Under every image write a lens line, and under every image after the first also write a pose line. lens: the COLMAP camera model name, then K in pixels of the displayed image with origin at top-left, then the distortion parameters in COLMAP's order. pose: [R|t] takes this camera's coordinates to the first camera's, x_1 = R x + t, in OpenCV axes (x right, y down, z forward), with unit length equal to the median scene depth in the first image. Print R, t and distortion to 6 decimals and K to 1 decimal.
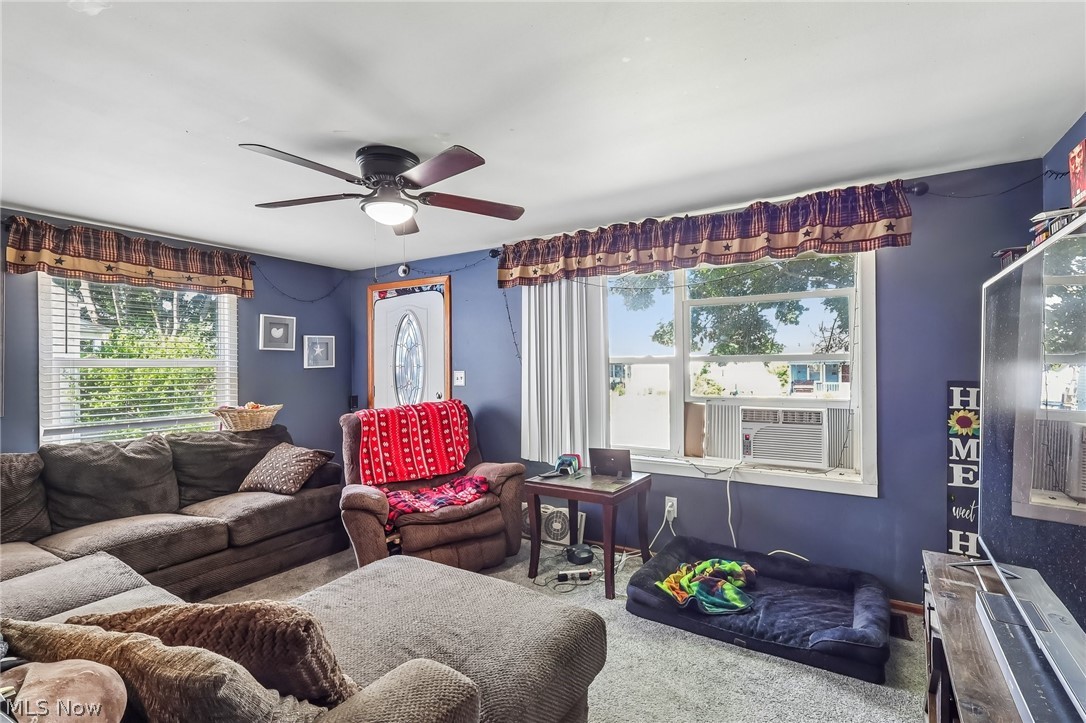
lens RADIAL K [[500.9, 0, 543.0], [0, 500.9, 361.5], [0, 0, 1]] dist [-0.000664, -0.000077]
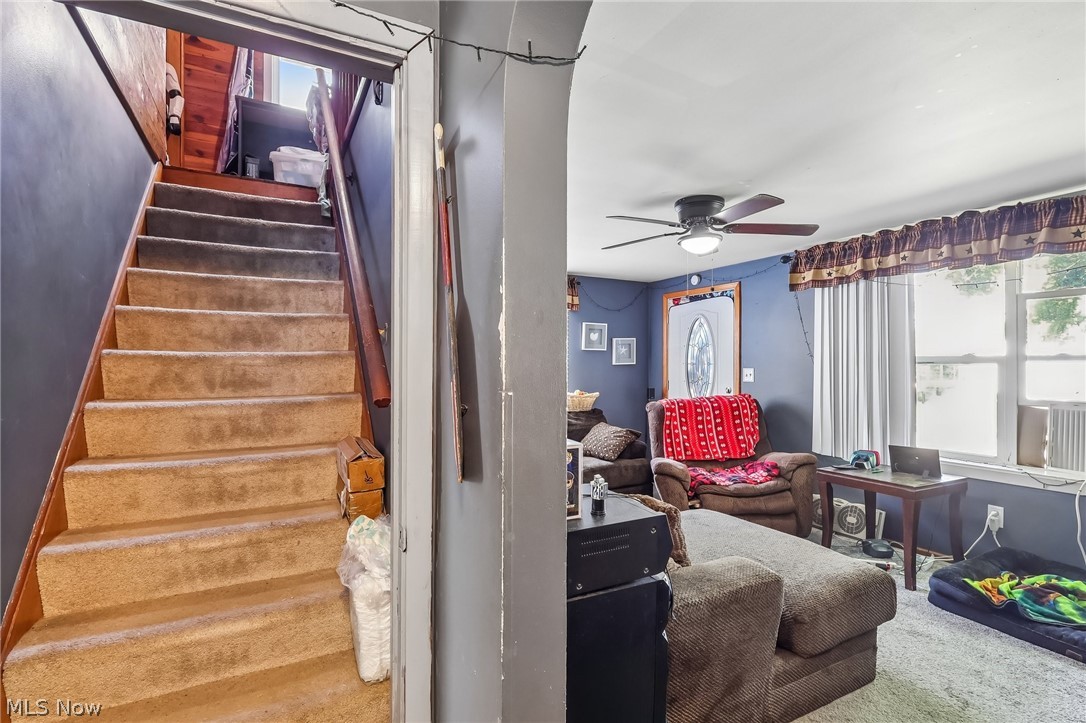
lens RADIAL K [[513.6, 0, 529.8], [0, 513.6, 363.9], [0, 0, 1]] dist [-0.000405, 0.000297]
pose [[0.856381, 0.008582, -0.516273, 0.003629], [-0.004484, 0.999948, 0.009185, 0.001017], [0.516325, -0.005551, 0.856375, -0.253566]]
